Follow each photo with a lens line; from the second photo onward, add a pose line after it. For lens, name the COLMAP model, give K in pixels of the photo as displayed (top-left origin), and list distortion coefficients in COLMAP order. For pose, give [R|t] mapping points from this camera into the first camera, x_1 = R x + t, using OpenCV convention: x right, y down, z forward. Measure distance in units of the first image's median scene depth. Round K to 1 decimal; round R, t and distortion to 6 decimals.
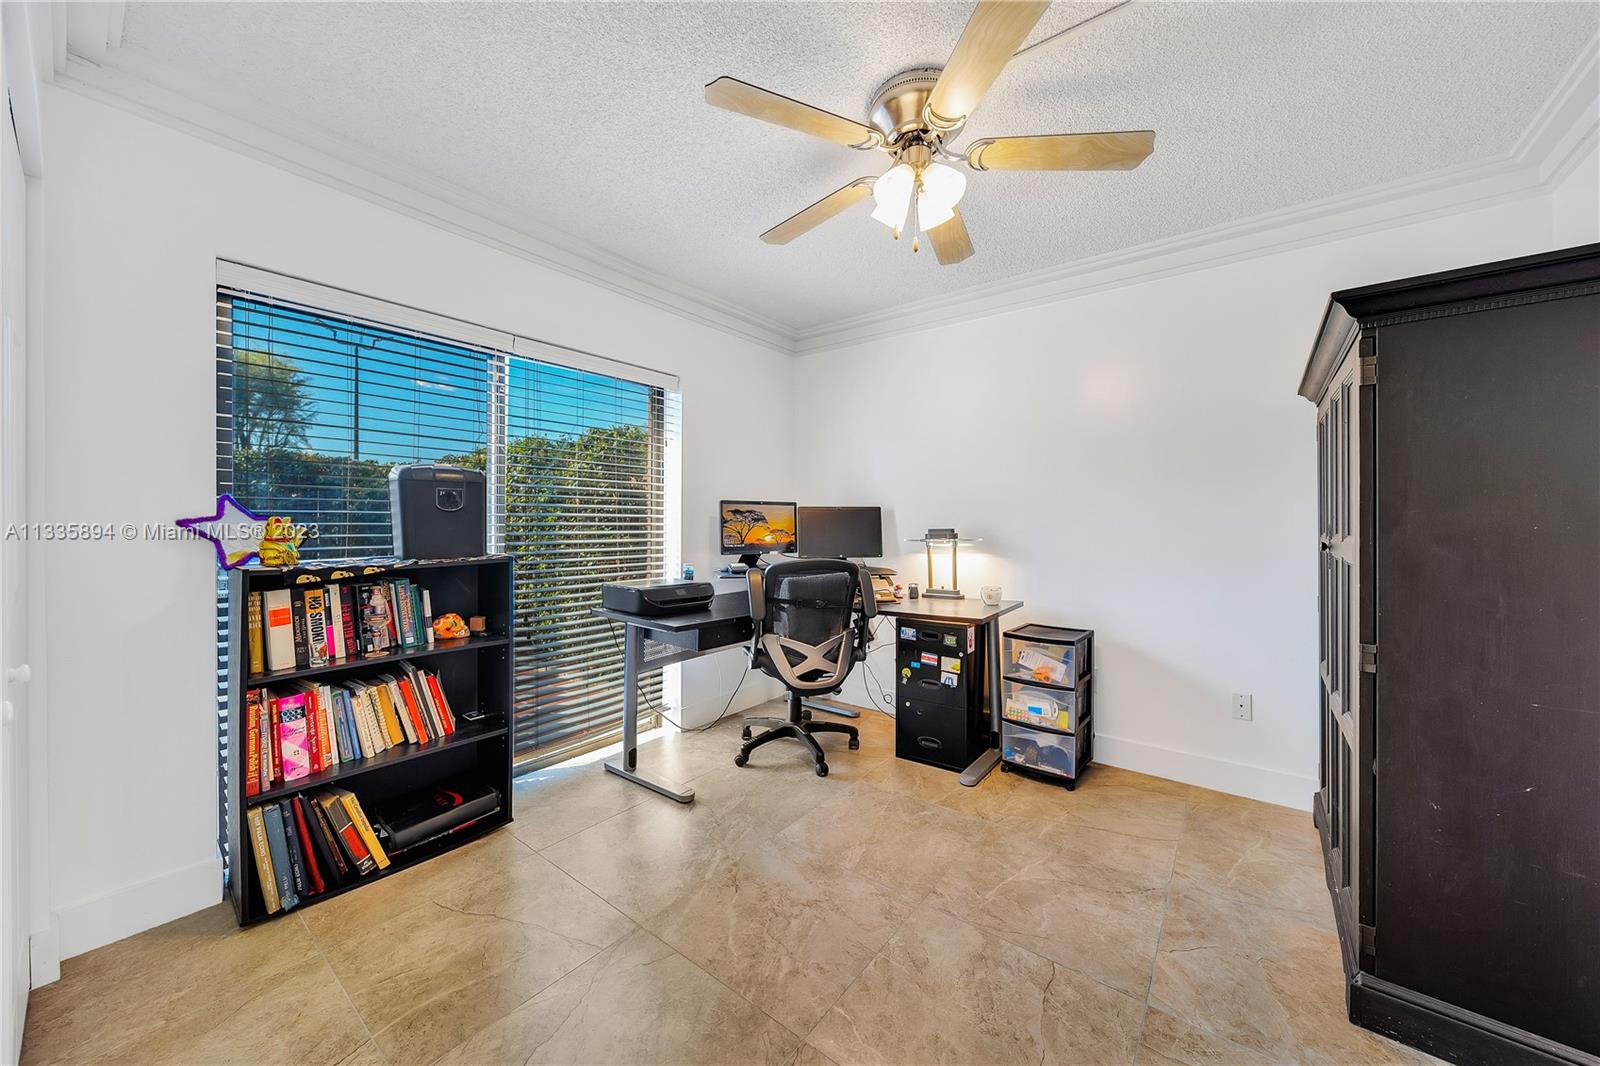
lens RADIAL K [[546.7, 0, 812.3], [0, 546.7, 525.5], [0, 0, 1]] dist [-0.000784, -0.000081]
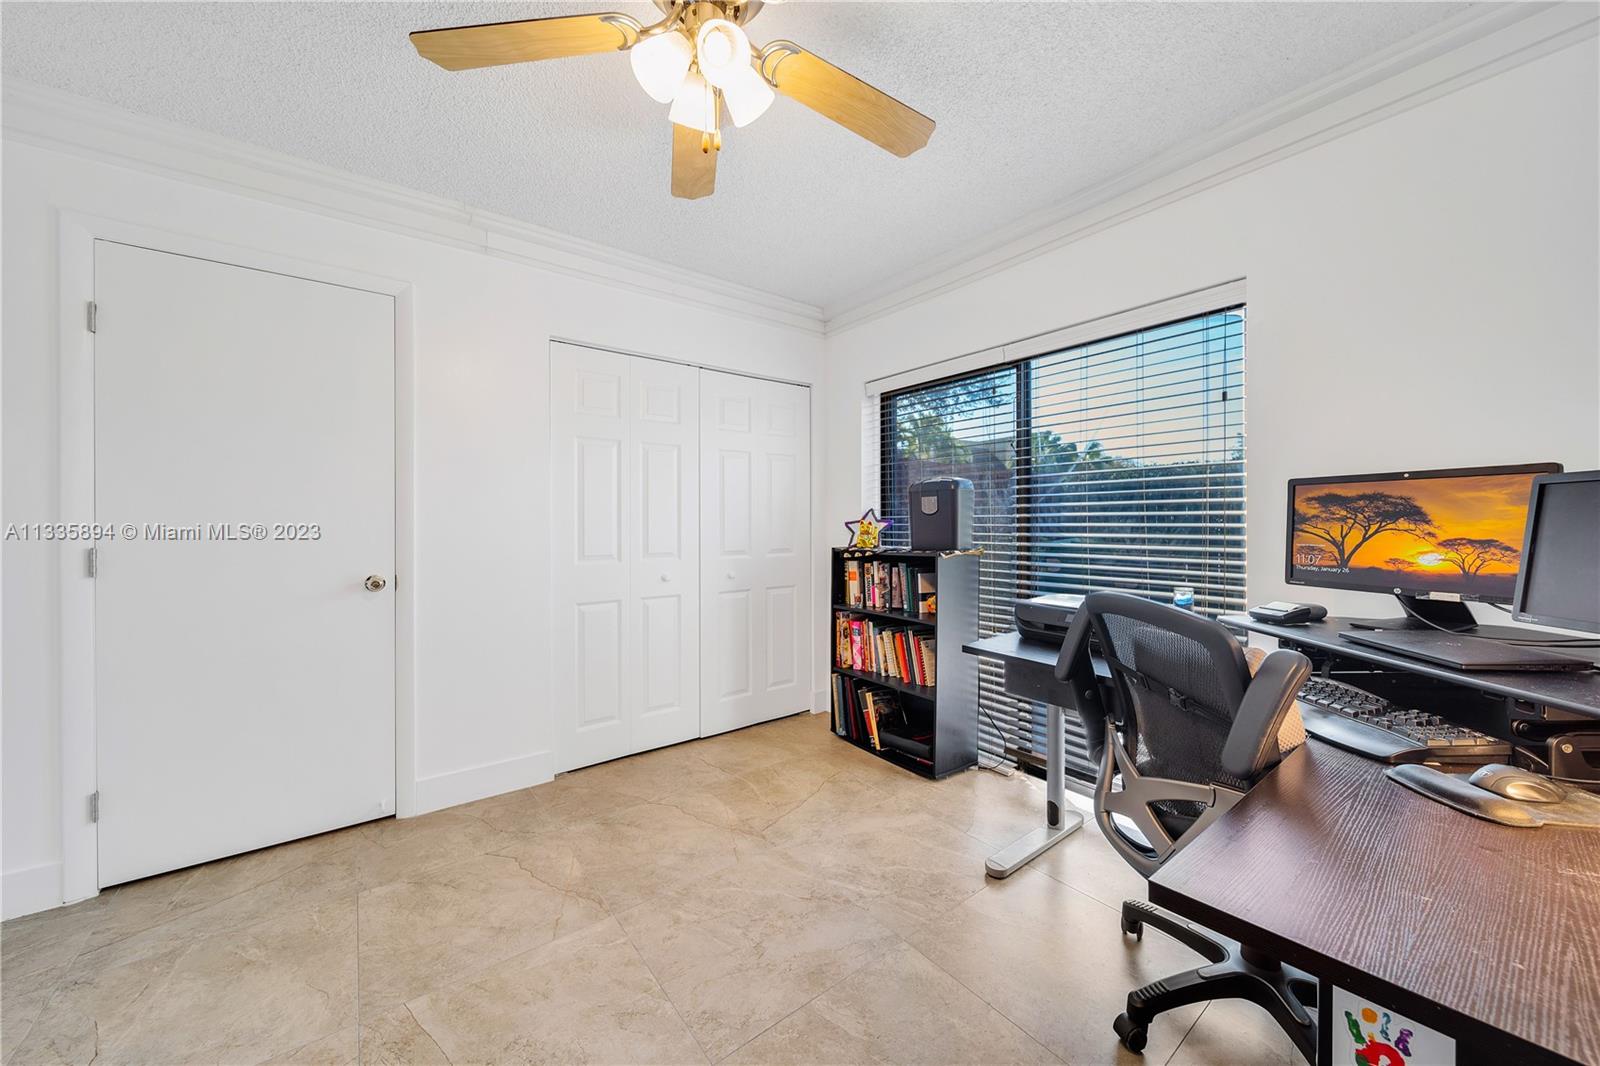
lens RADIAL K [[572.3, 0, 813.7], [0, 572.3, 512.3], [0, 0, 1]] dist [0.000696, -0.000042]
pose [[-0.231347, -0.021313, -0.972638, 0.873858], [-0.002567, 0.999770, -0.021297, -0.003195], [0.972868, -0.002430, -0.231349, 1.263271]]
